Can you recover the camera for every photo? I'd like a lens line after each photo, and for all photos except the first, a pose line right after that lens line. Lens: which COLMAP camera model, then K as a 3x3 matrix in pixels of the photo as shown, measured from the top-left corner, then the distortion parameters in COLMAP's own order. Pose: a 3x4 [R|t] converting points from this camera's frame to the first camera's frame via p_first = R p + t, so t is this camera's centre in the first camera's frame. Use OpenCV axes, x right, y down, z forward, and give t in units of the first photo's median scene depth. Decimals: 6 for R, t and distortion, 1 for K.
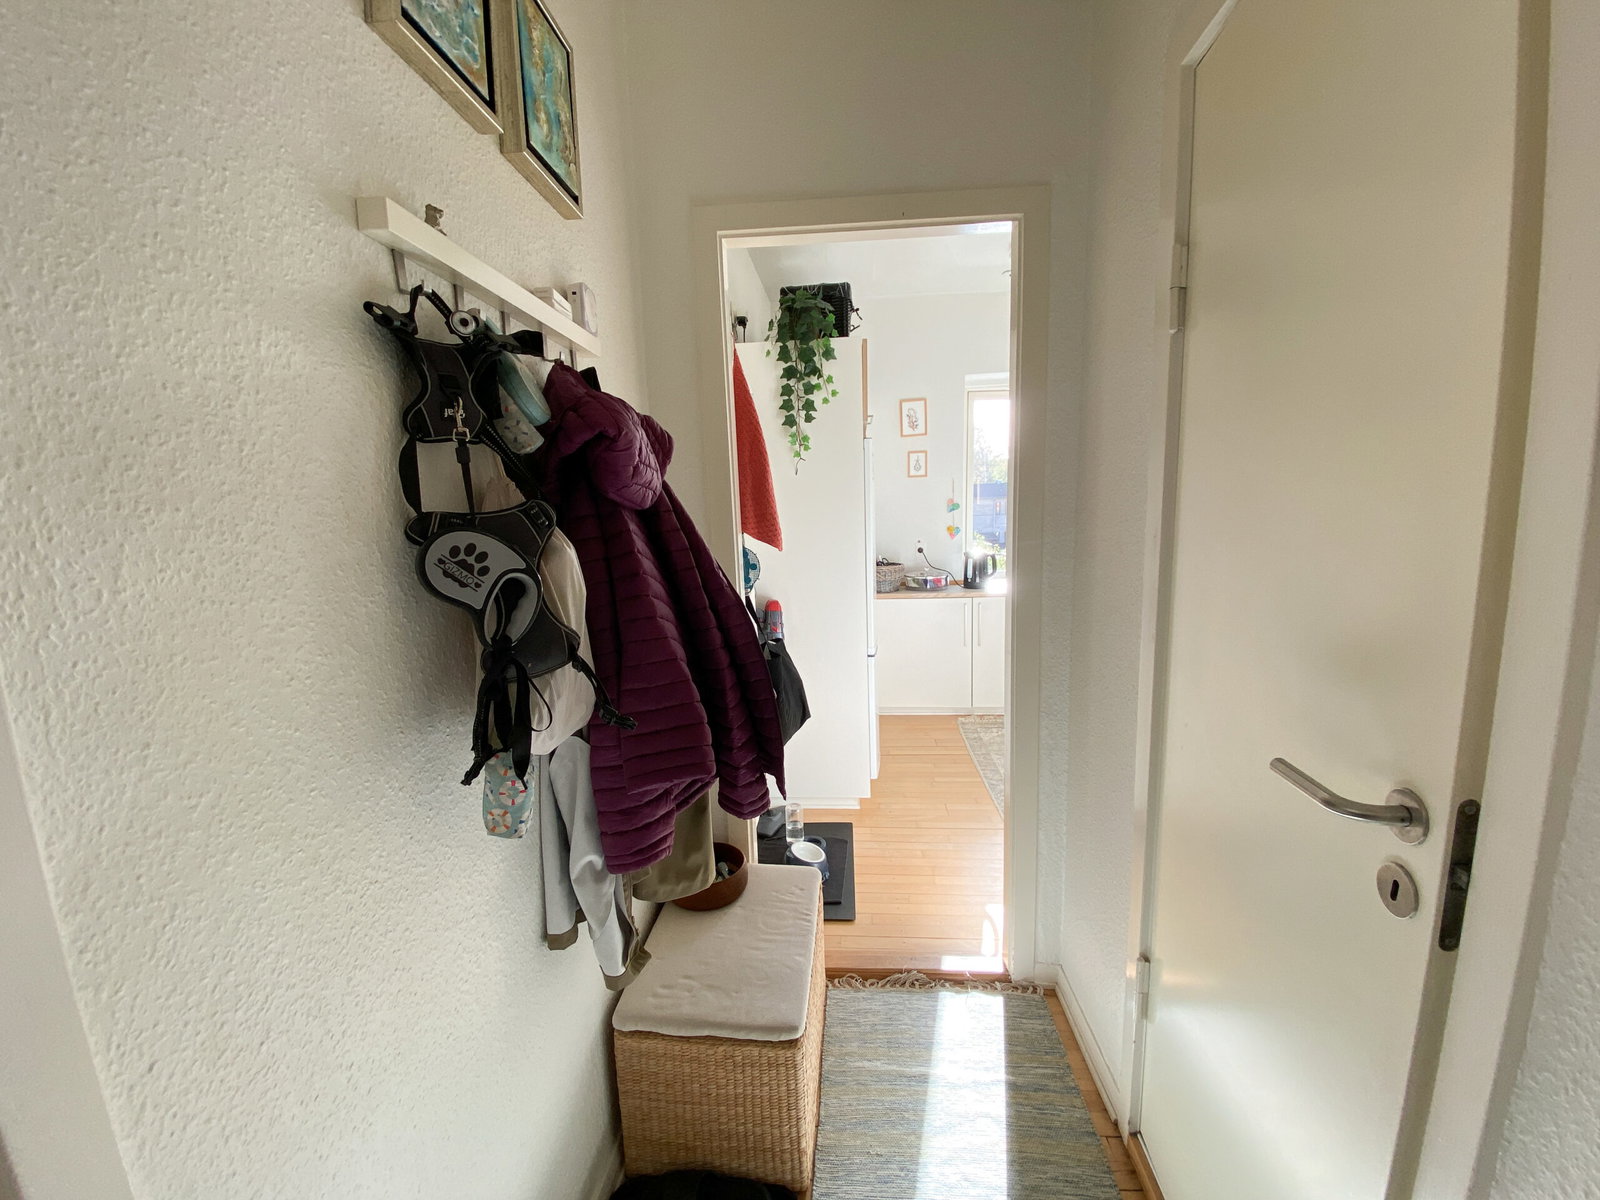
lens RADIAL K [[650.5, 0, 797.3], [0, 650.5, 604.4], [0, 0, 1]] dist [-0.020818, -0.000540]
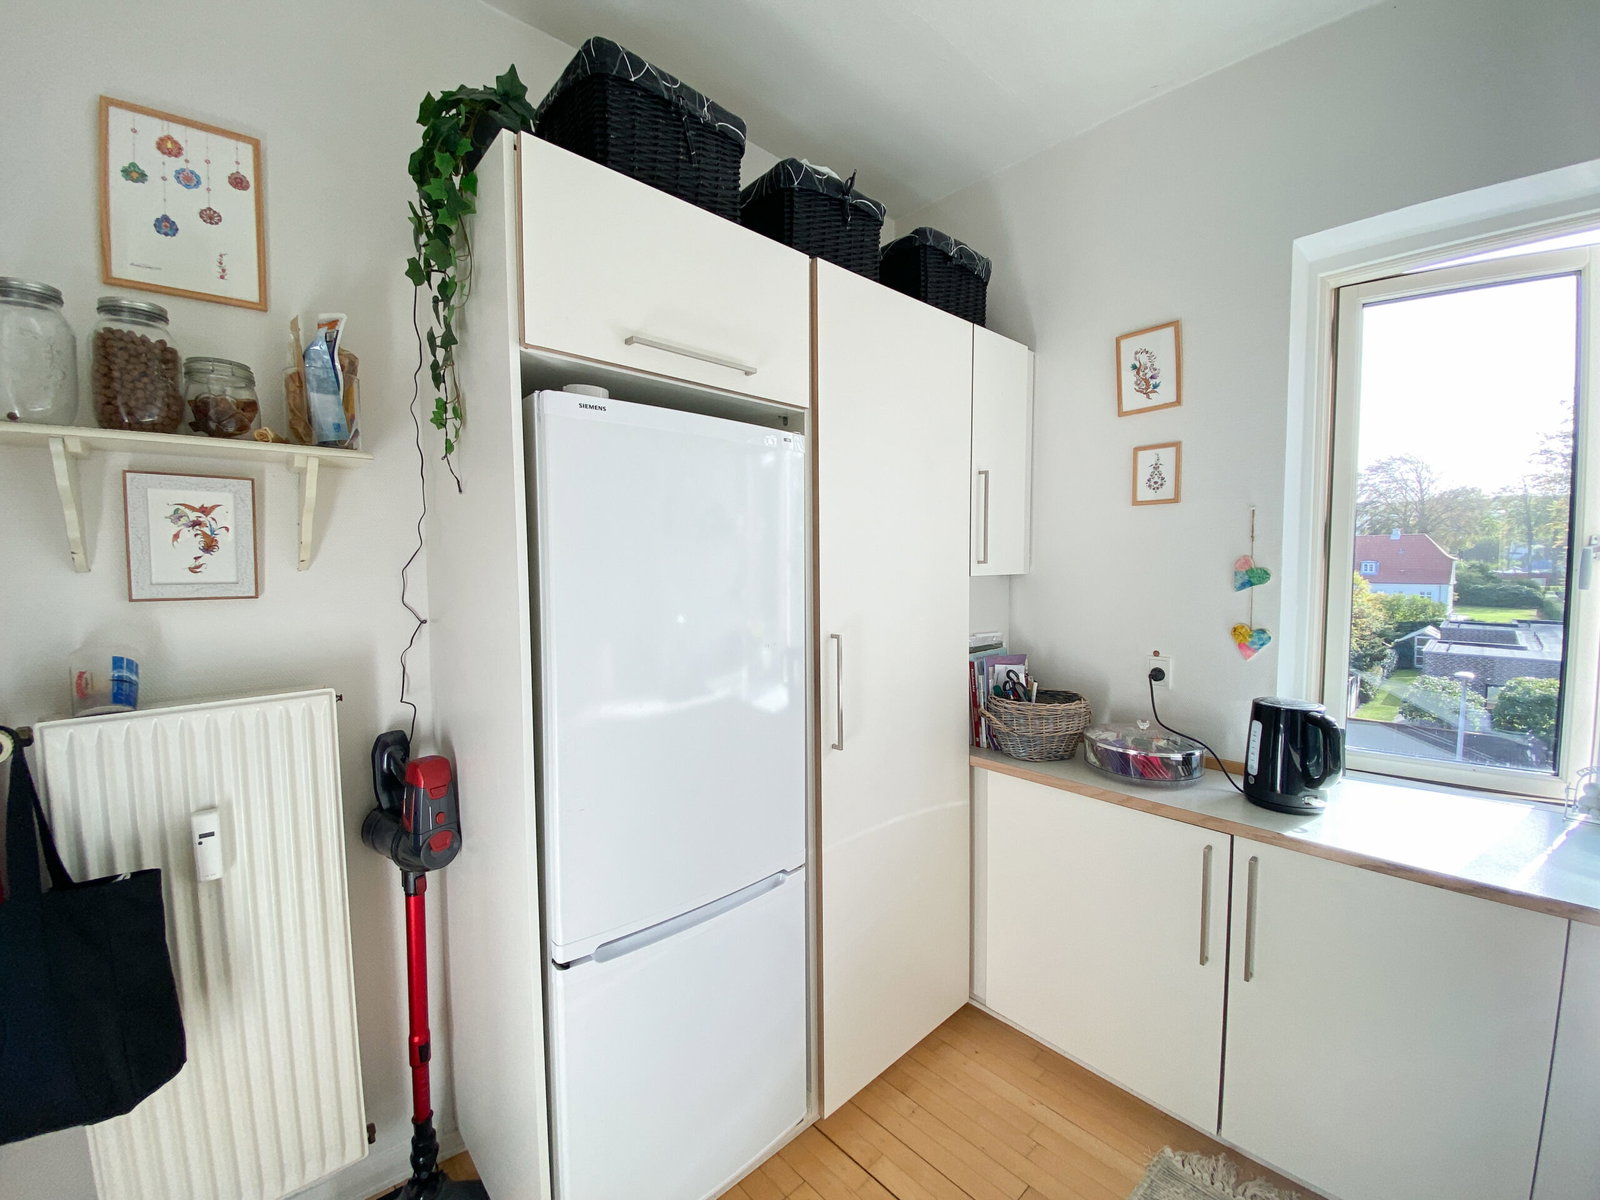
lens RADIAL K [[650.5, 0, 802.2], [0, 650.5, 596.4], [0, 0, 1]] dist [-0.020818, -0.000540]
pose [[0.753234, 0.065748, -0.654458, 0.294715], [-0.117859, 0.992379, -0.035951, -0.093410], [0.647107, 0.104213, 0.755243, 0.535198]]
